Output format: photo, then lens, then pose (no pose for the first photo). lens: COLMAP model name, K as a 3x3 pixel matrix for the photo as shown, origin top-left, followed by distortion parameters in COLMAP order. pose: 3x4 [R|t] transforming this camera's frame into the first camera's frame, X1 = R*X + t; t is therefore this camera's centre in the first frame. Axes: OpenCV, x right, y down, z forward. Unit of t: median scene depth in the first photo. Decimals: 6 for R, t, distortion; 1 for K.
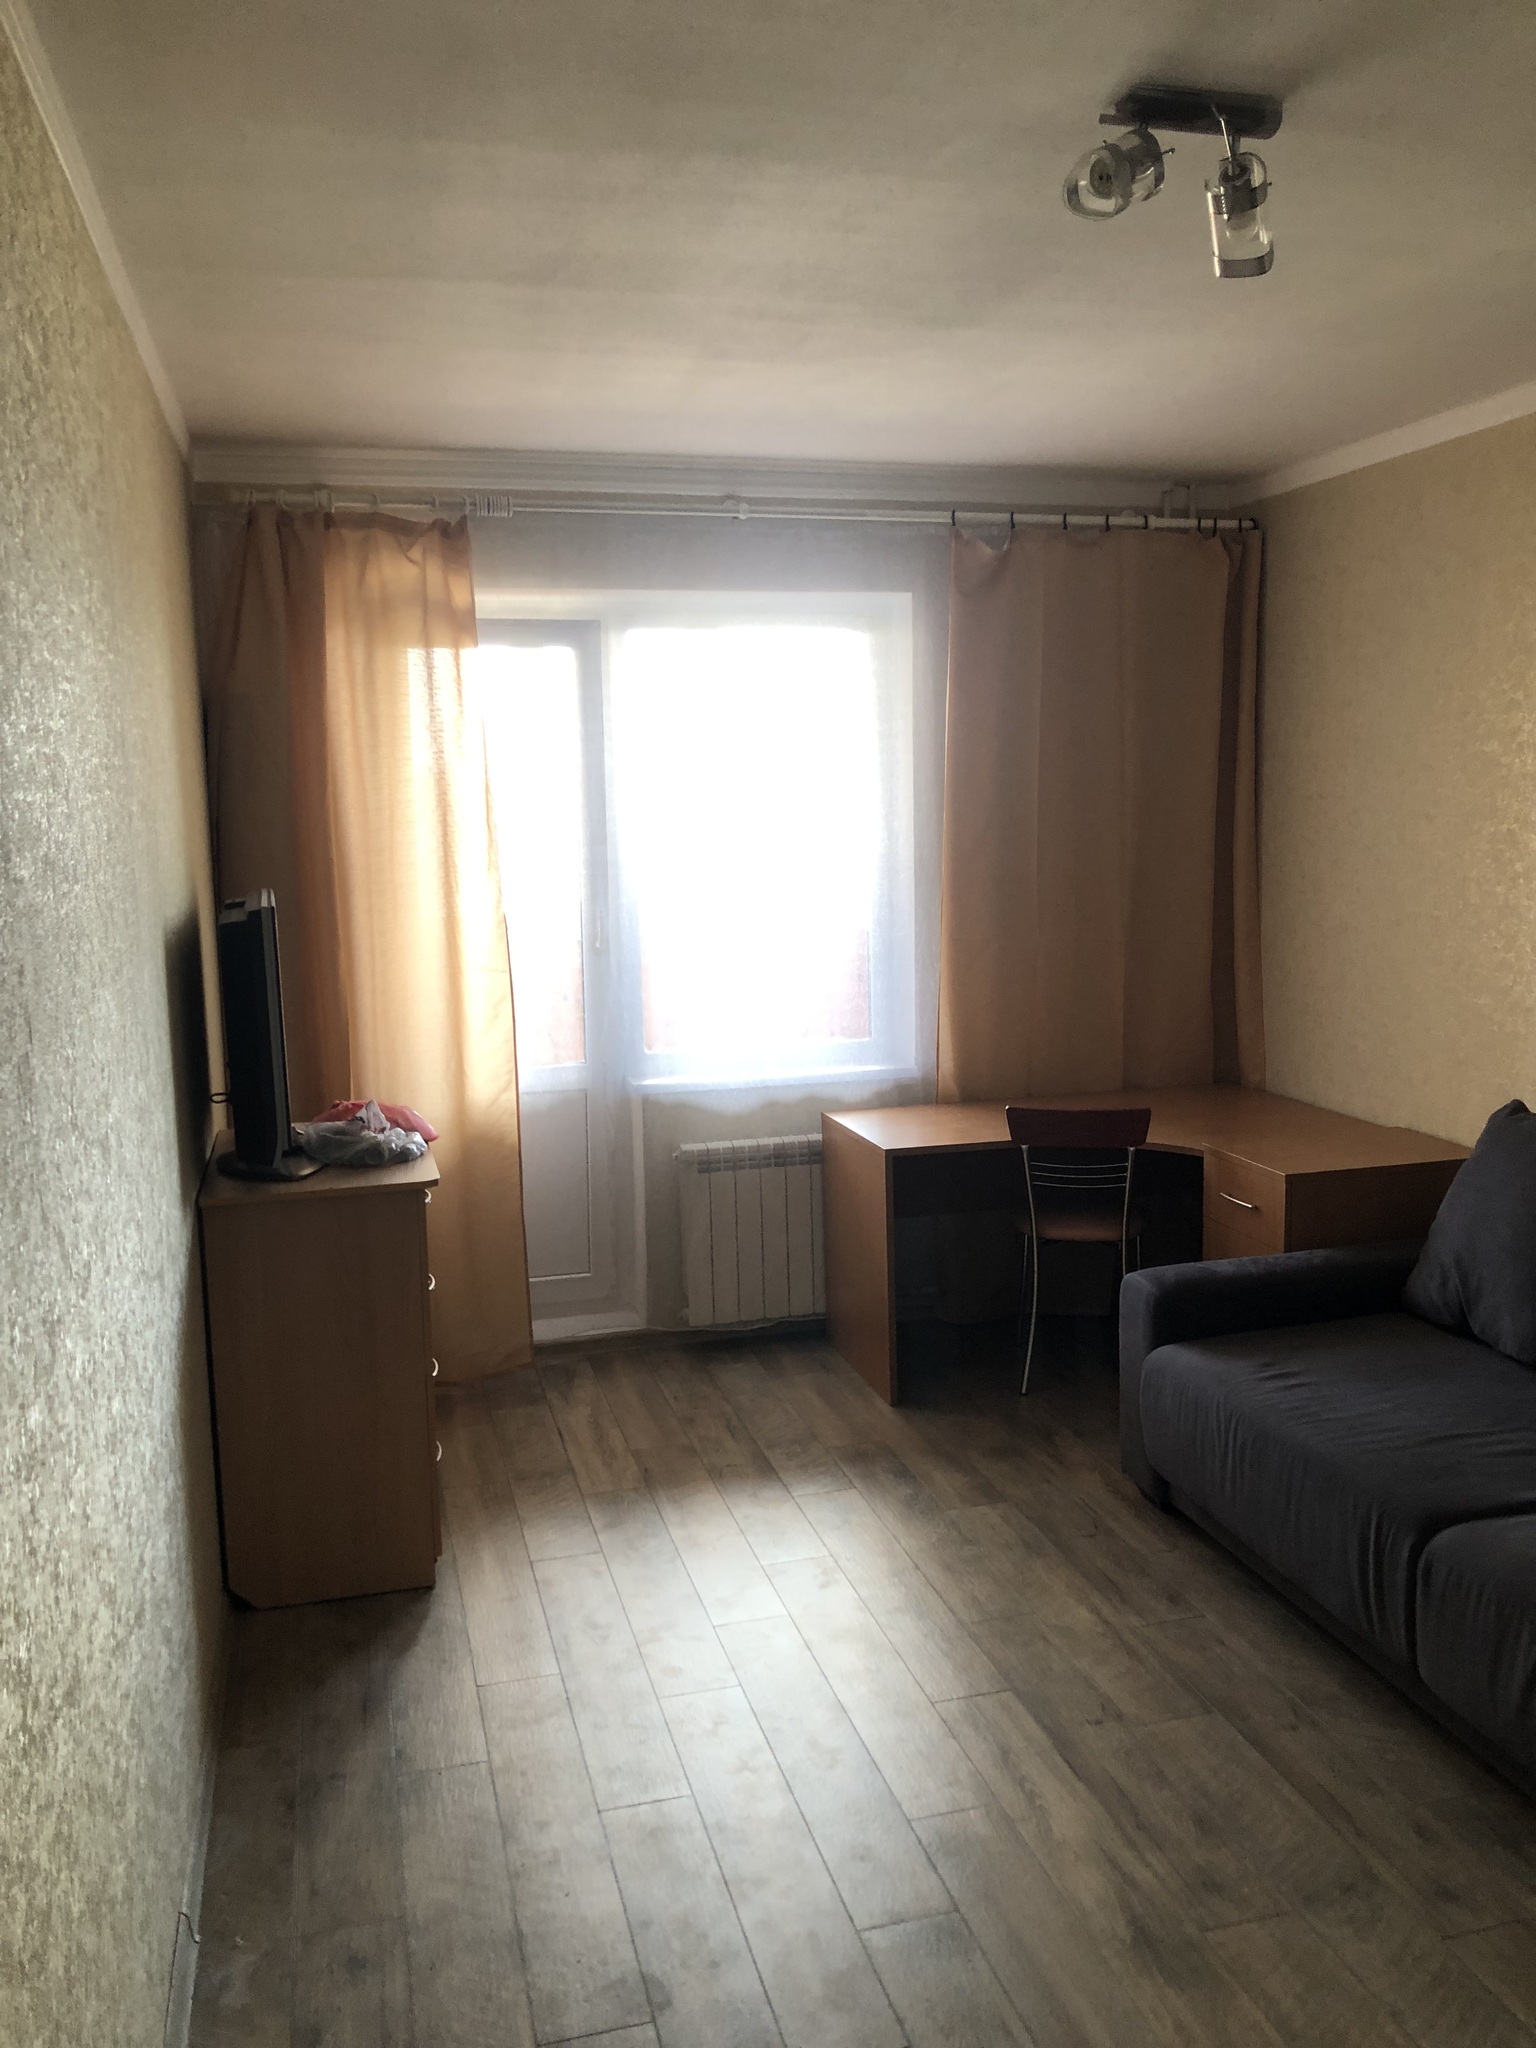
lens RADIAL K [[1673.9, 0, 797.4], [0, 1673.9, 1021.8], [0, 0, 1]] dist [0.018811, -0.004855]
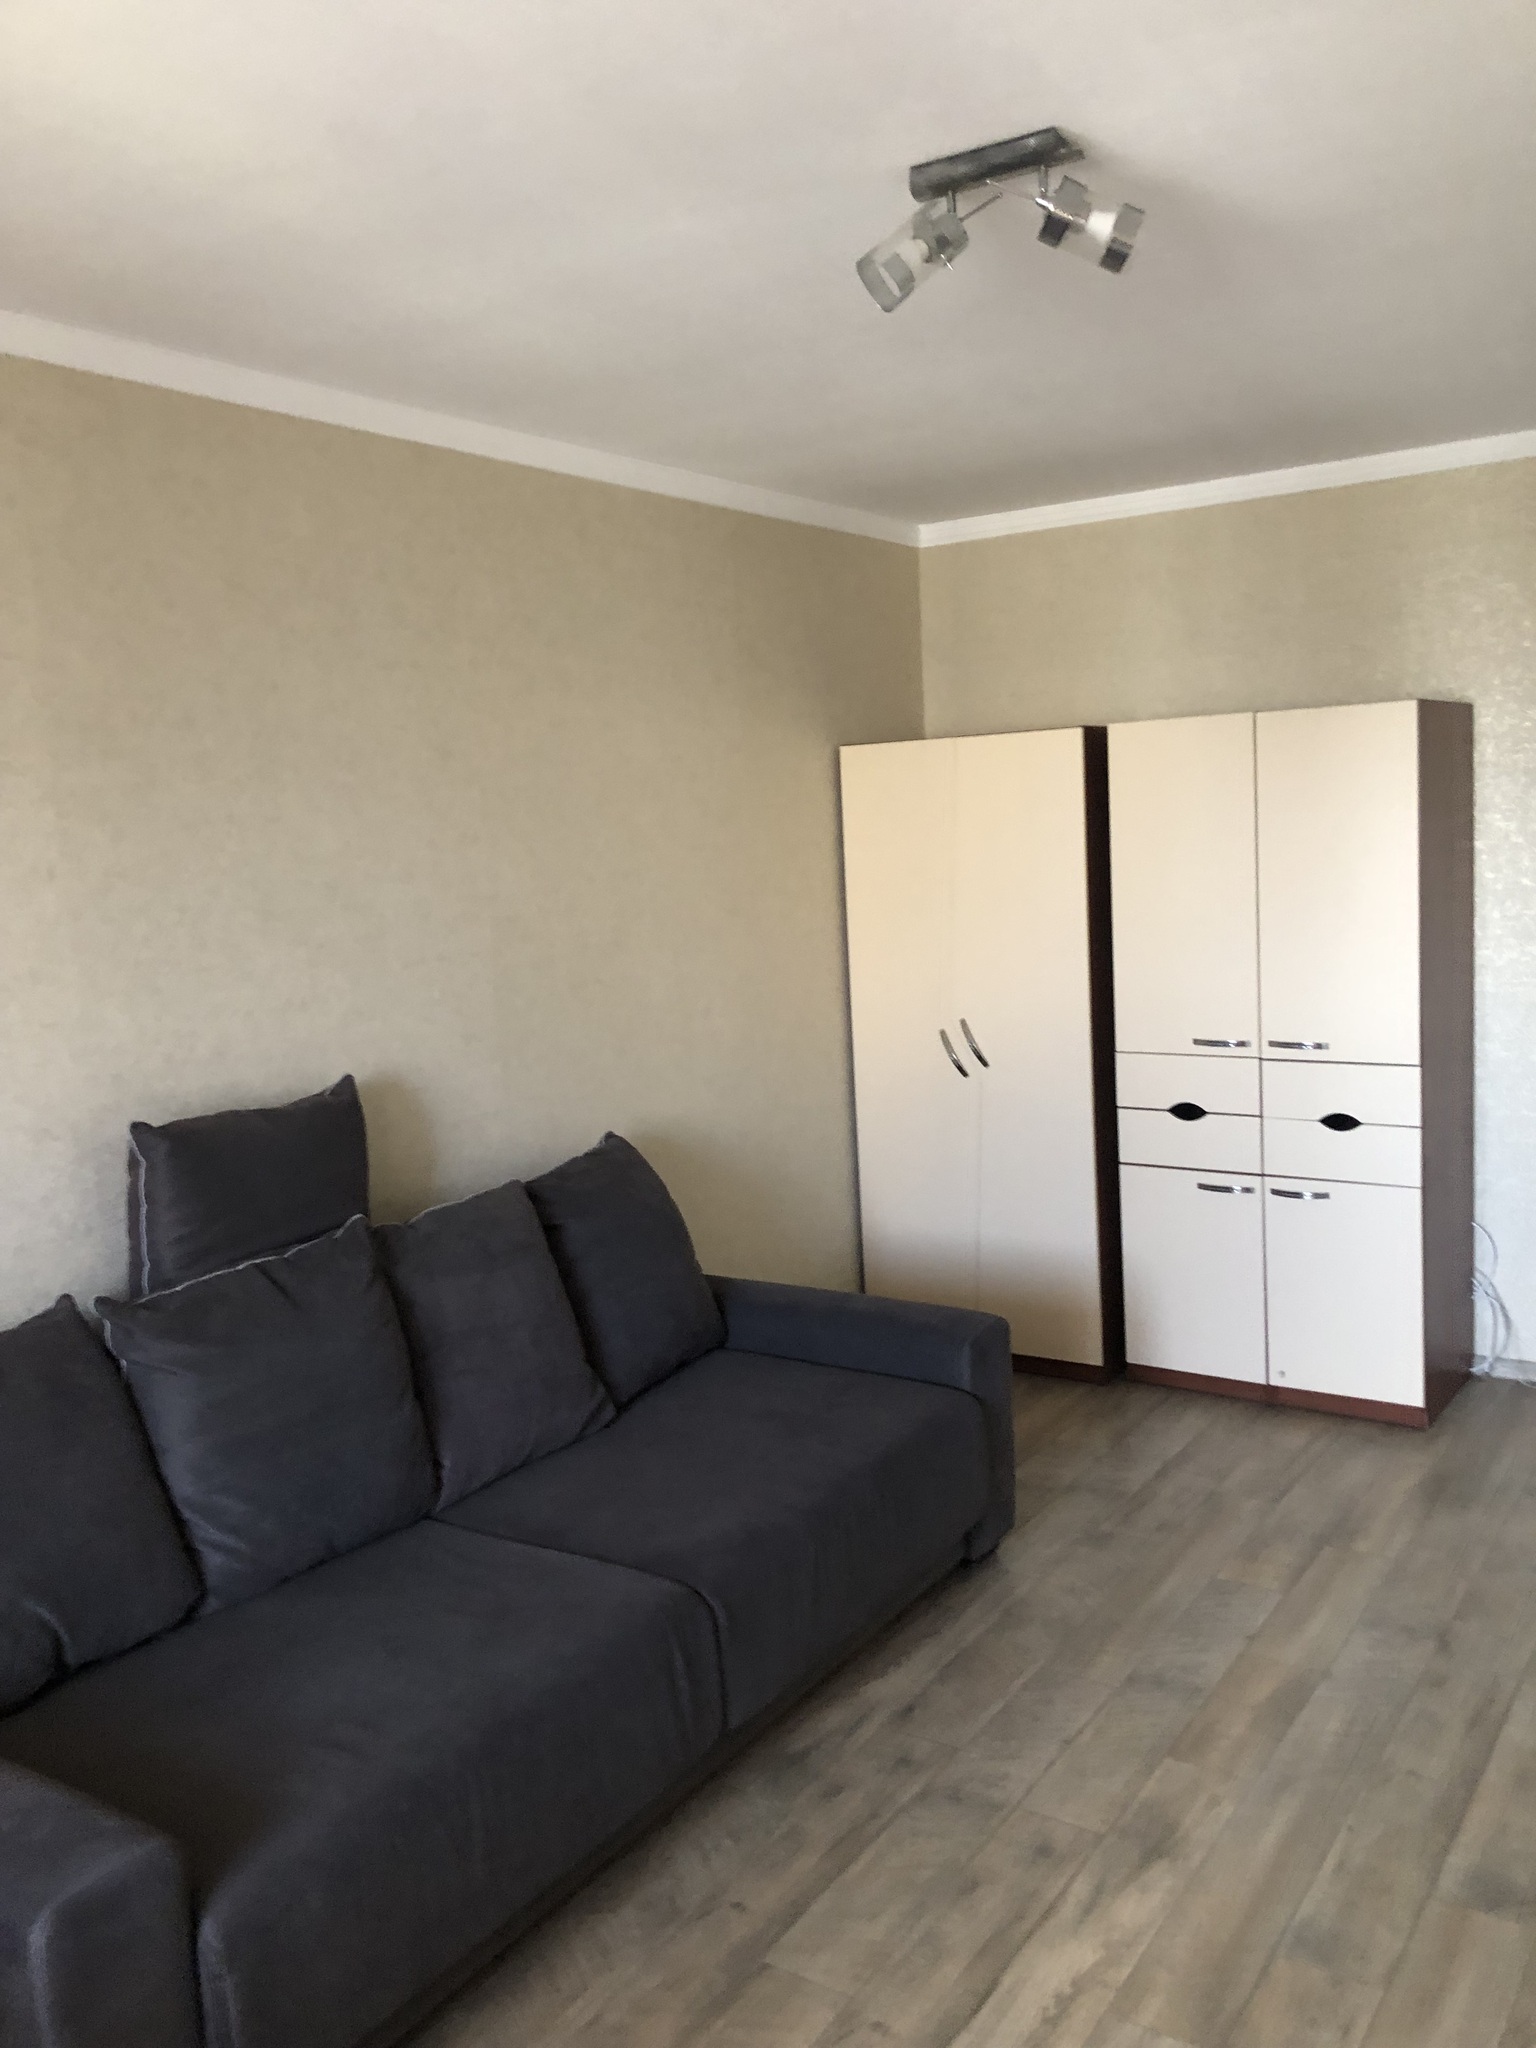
lens RADIAL K [[1673.9, 0, 797.4], [0, 1673.9, 1021.8], [0, 0, 1]] dist [0.018811, -0.004855]
pose [[-0.651084, -0.041345, 0.757879, -0.410464], [0.165552, 0.966738, 0.194963, -0.211331], [-0.740731, 0.252406, -0.622583, 1.557756]]
